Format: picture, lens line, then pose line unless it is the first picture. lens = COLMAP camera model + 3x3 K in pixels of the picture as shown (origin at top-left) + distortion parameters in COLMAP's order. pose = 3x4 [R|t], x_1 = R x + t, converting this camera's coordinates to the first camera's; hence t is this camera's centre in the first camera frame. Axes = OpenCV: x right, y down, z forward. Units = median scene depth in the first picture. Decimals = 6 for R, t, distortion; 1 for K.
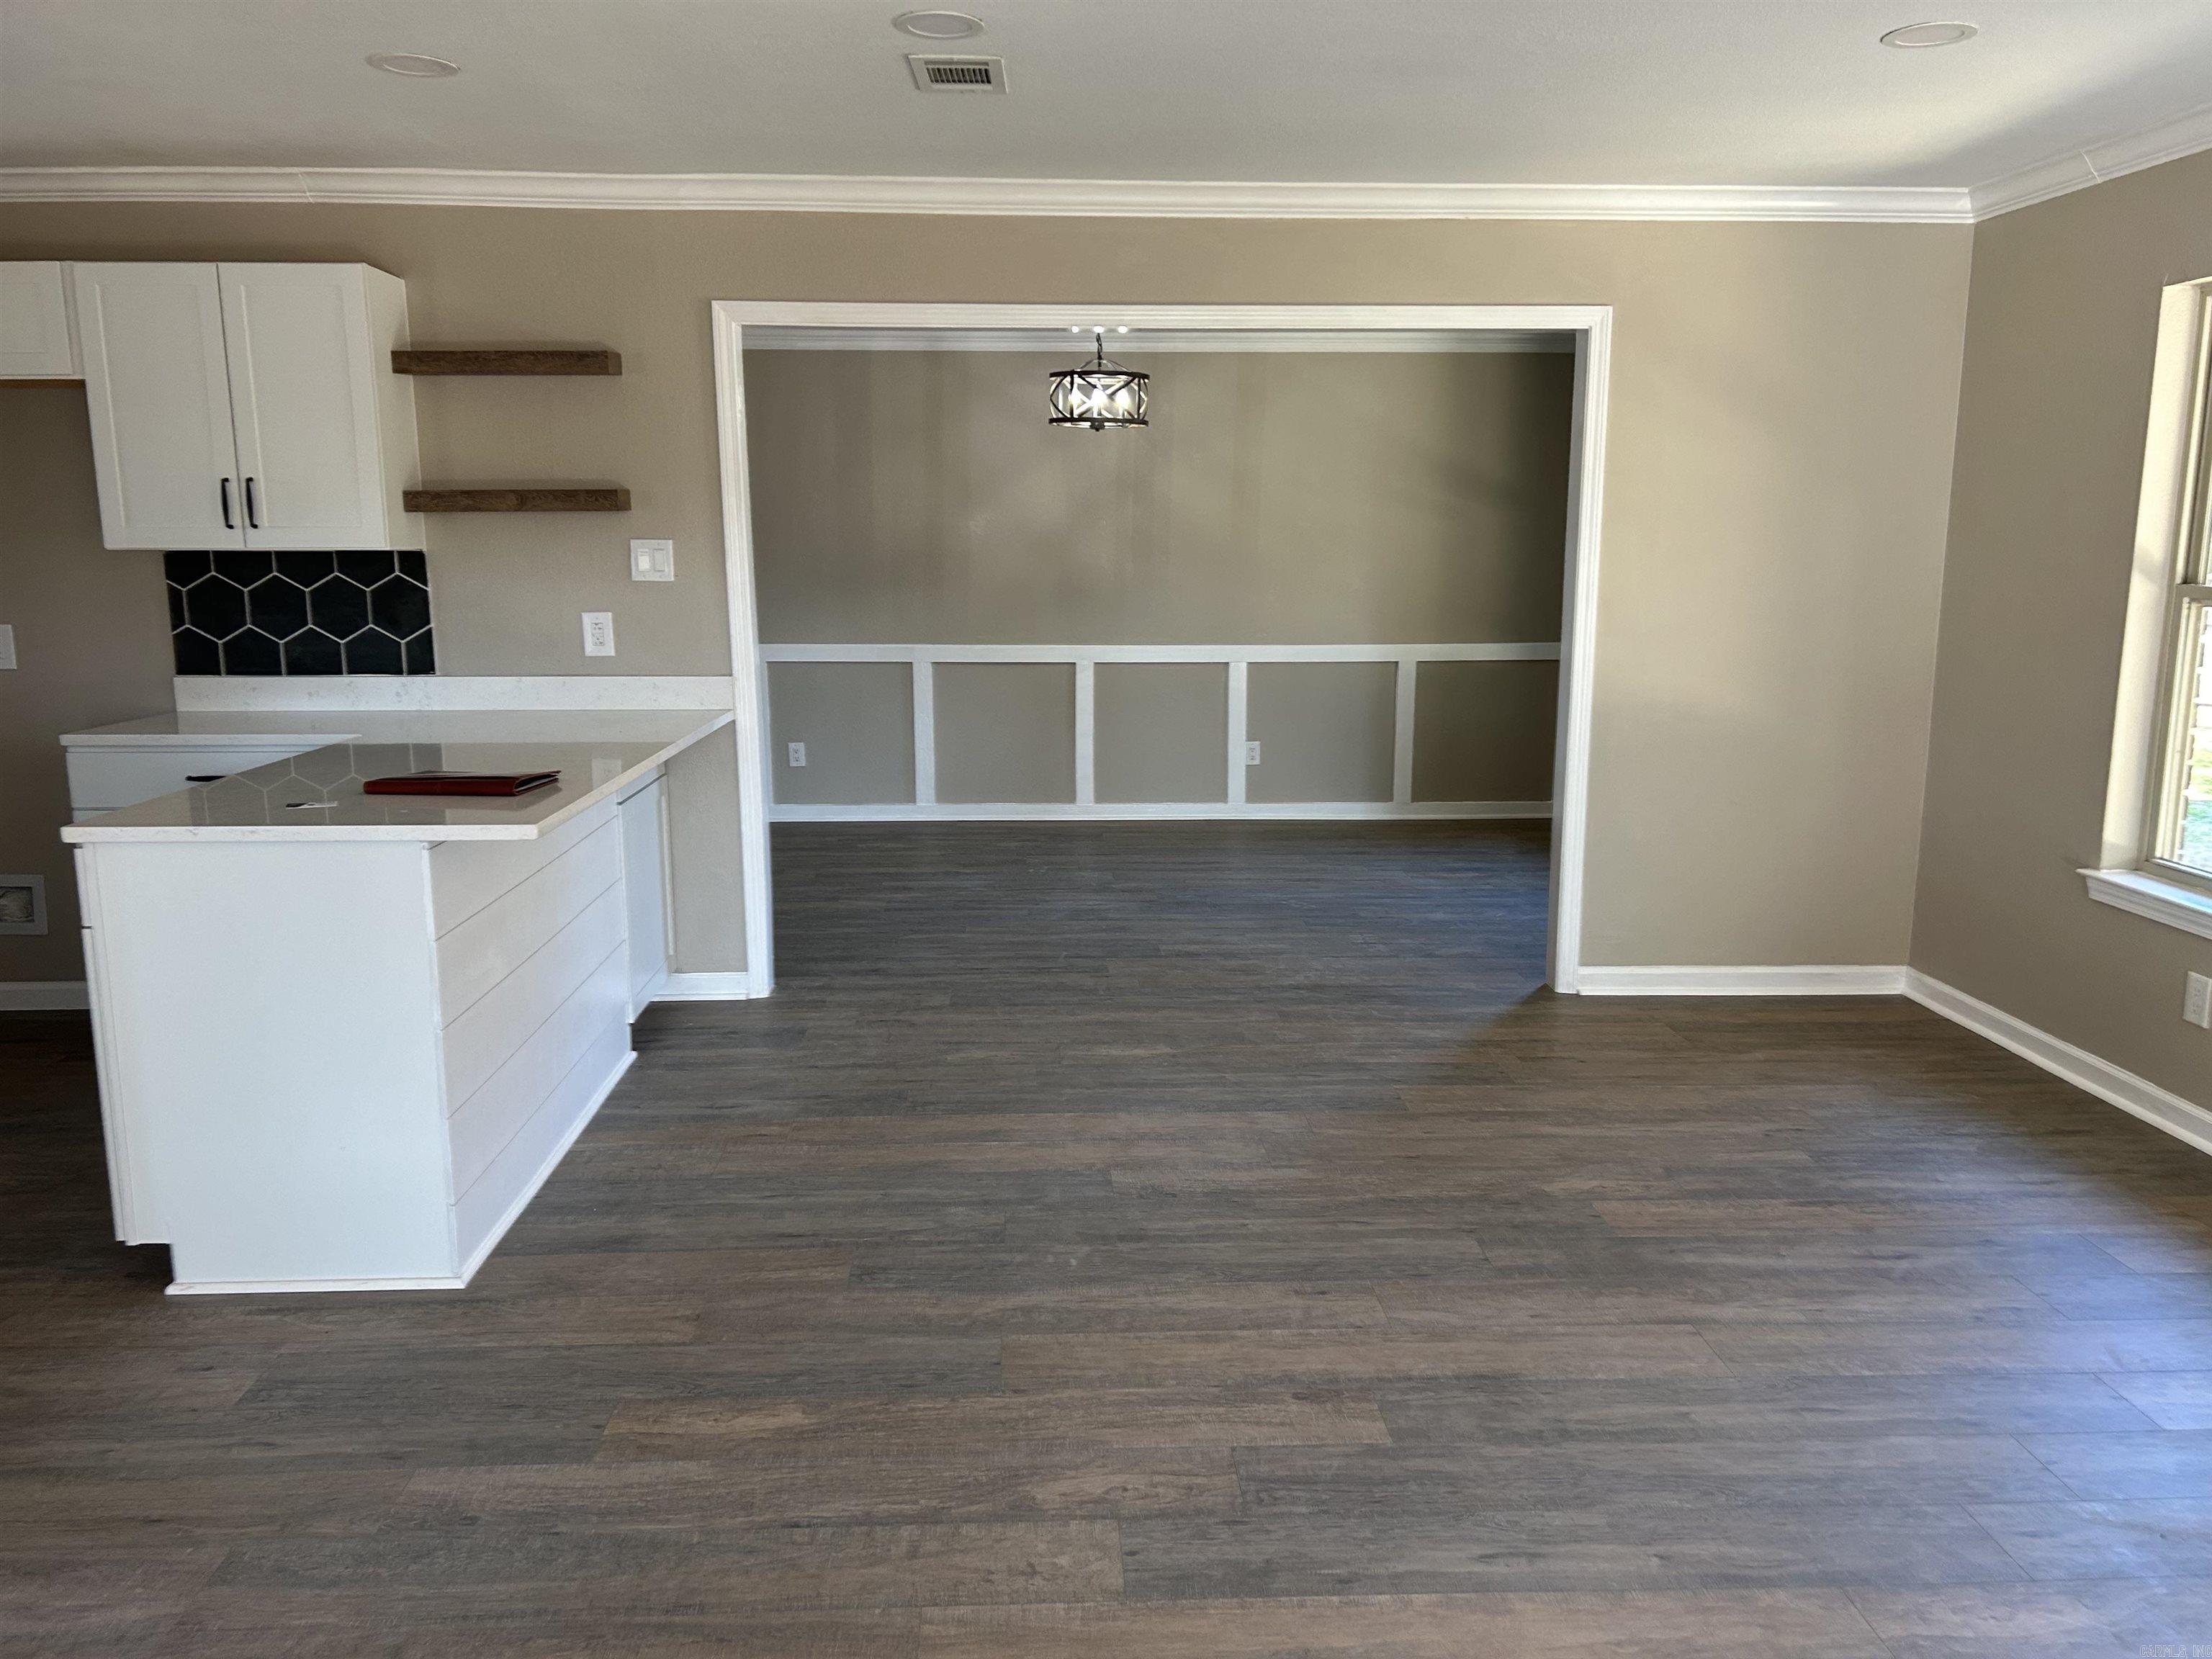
lens RADIAL K [[1663.2, 0, 1107.4], [0, 1663.2, 816.5], [0, 0, 1]] dist [0.024775, 0.003345]
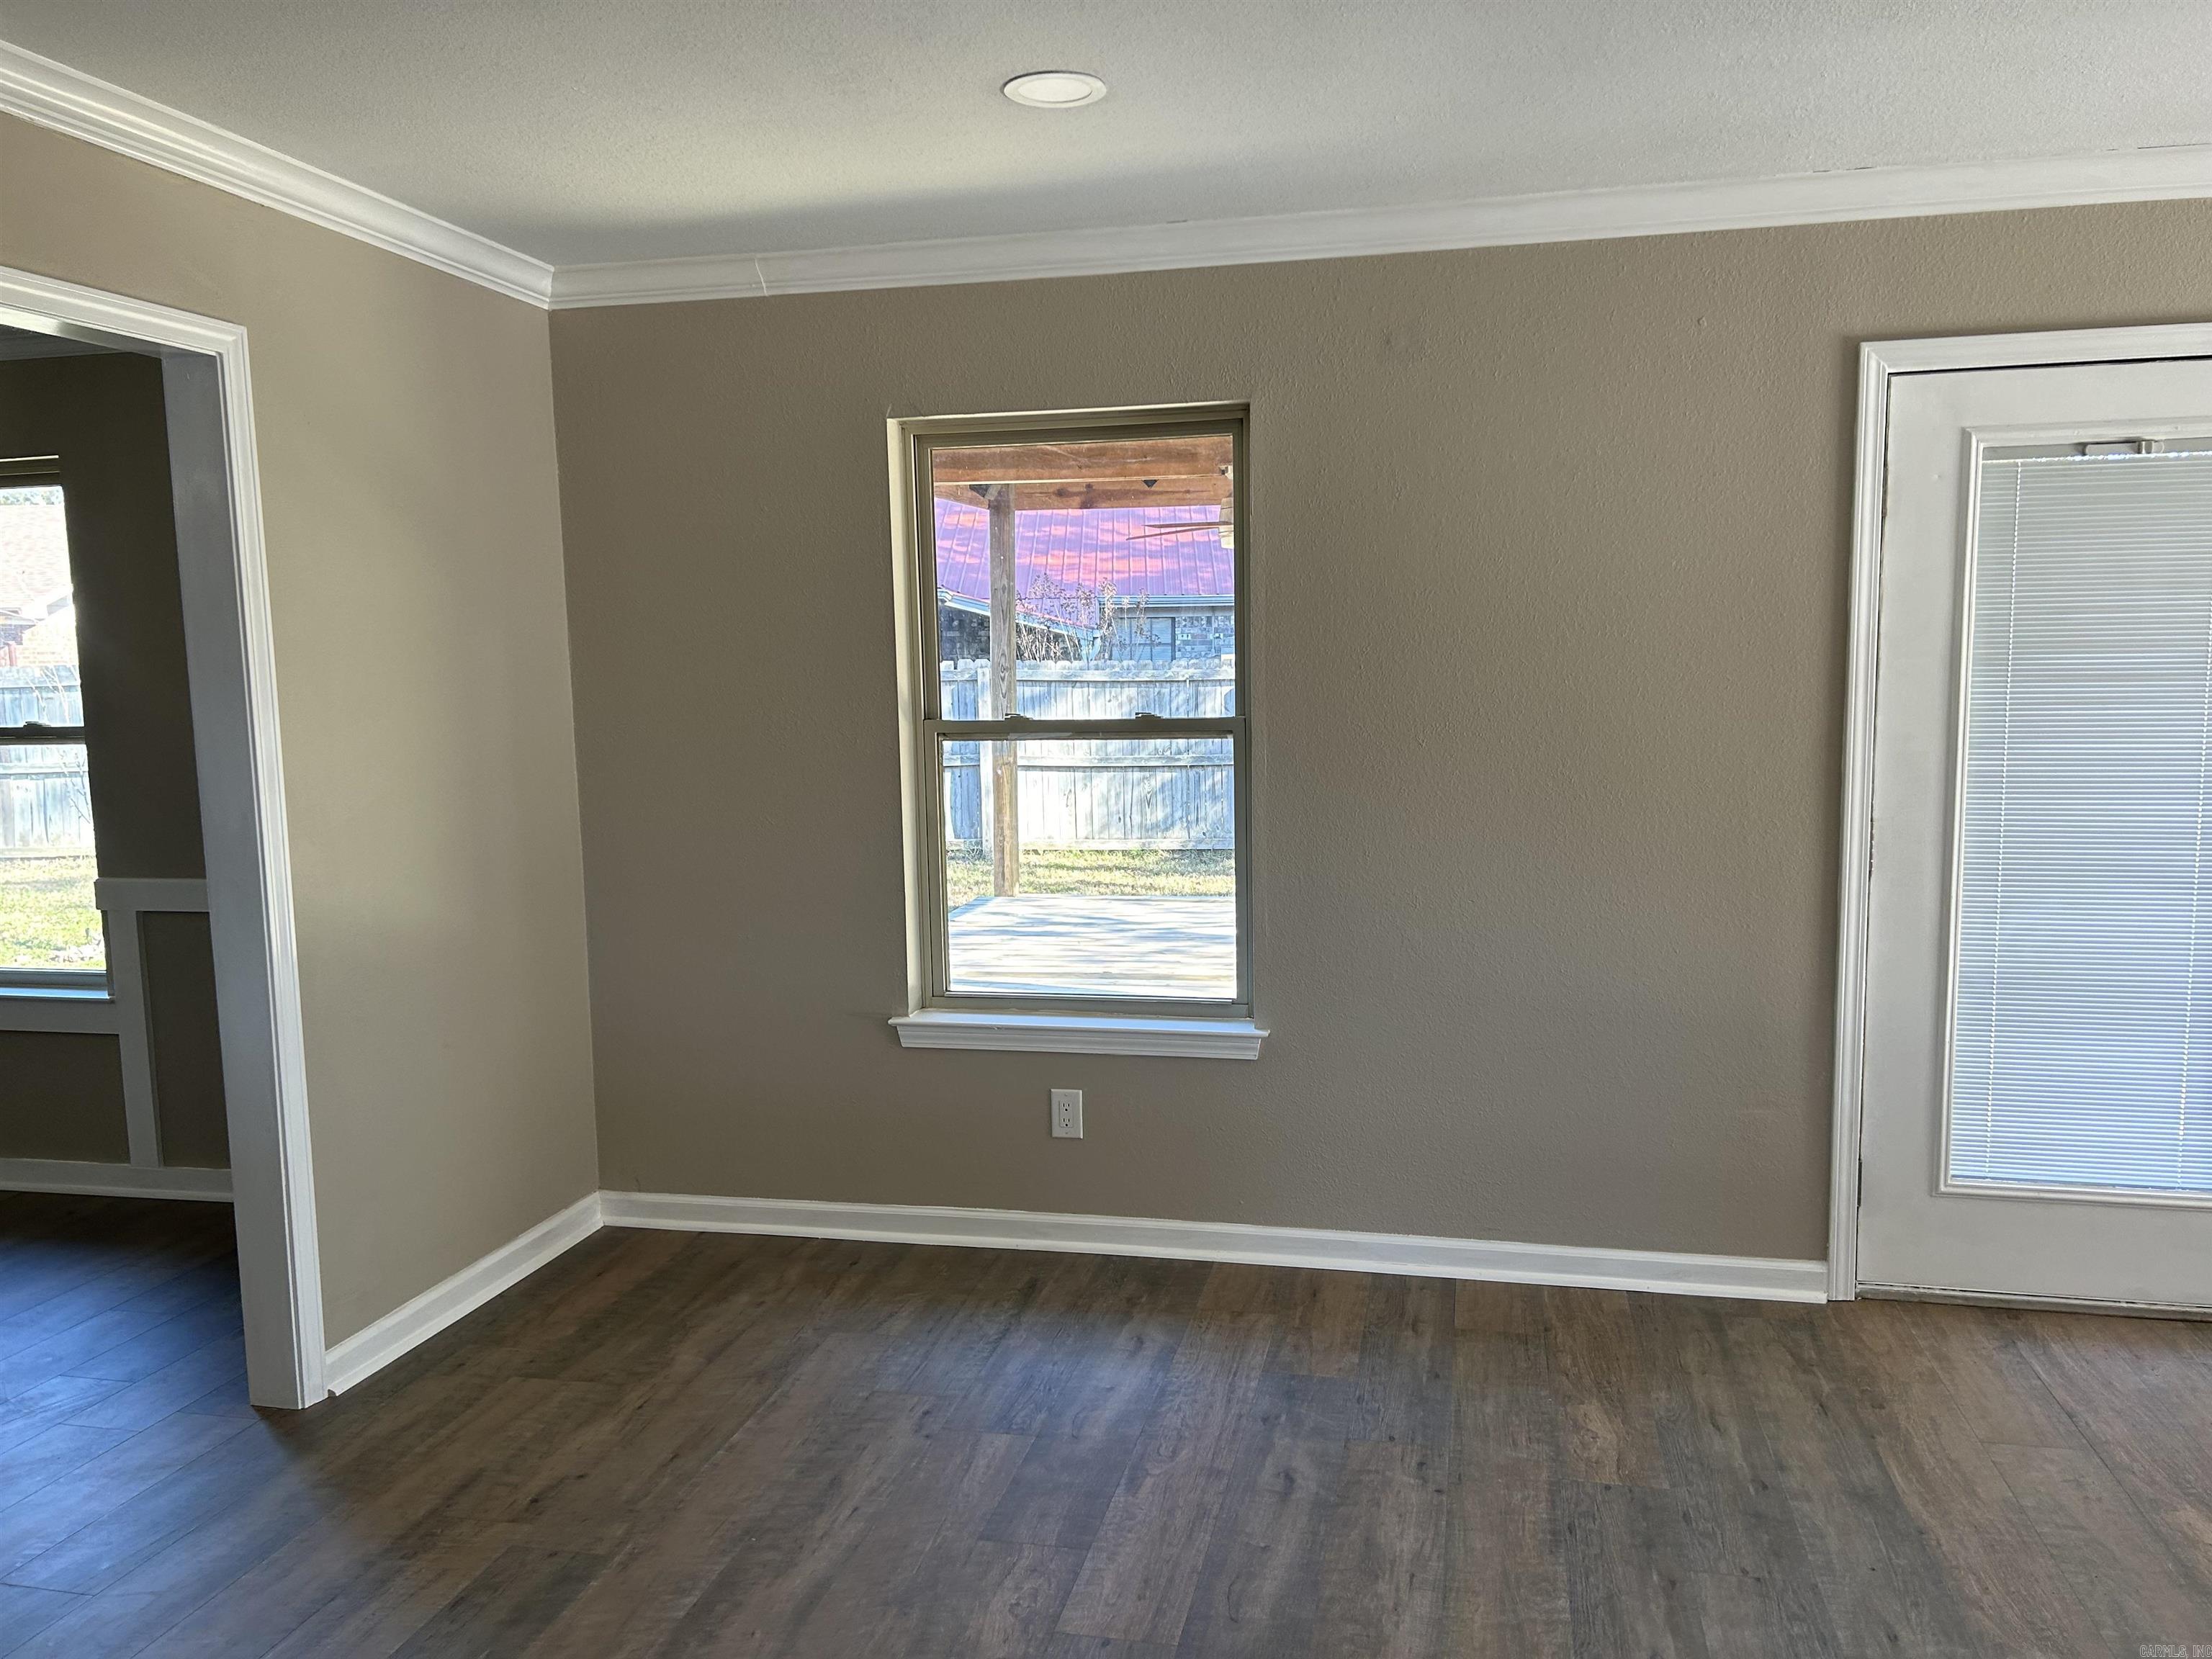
lens RADIAL K [[1663.2, 0, 1107.4], [0, 1663.2, 816.5], [0, 0, 1]] dist [0.024775, 0.003345]
pose [[0.275106, -0.099360, 0.956266, -0.271451], [0.185172, 0.981498, 0.048710, -0.104761], [-0.943413, 0.163673, 0.288415, 0.610036]]
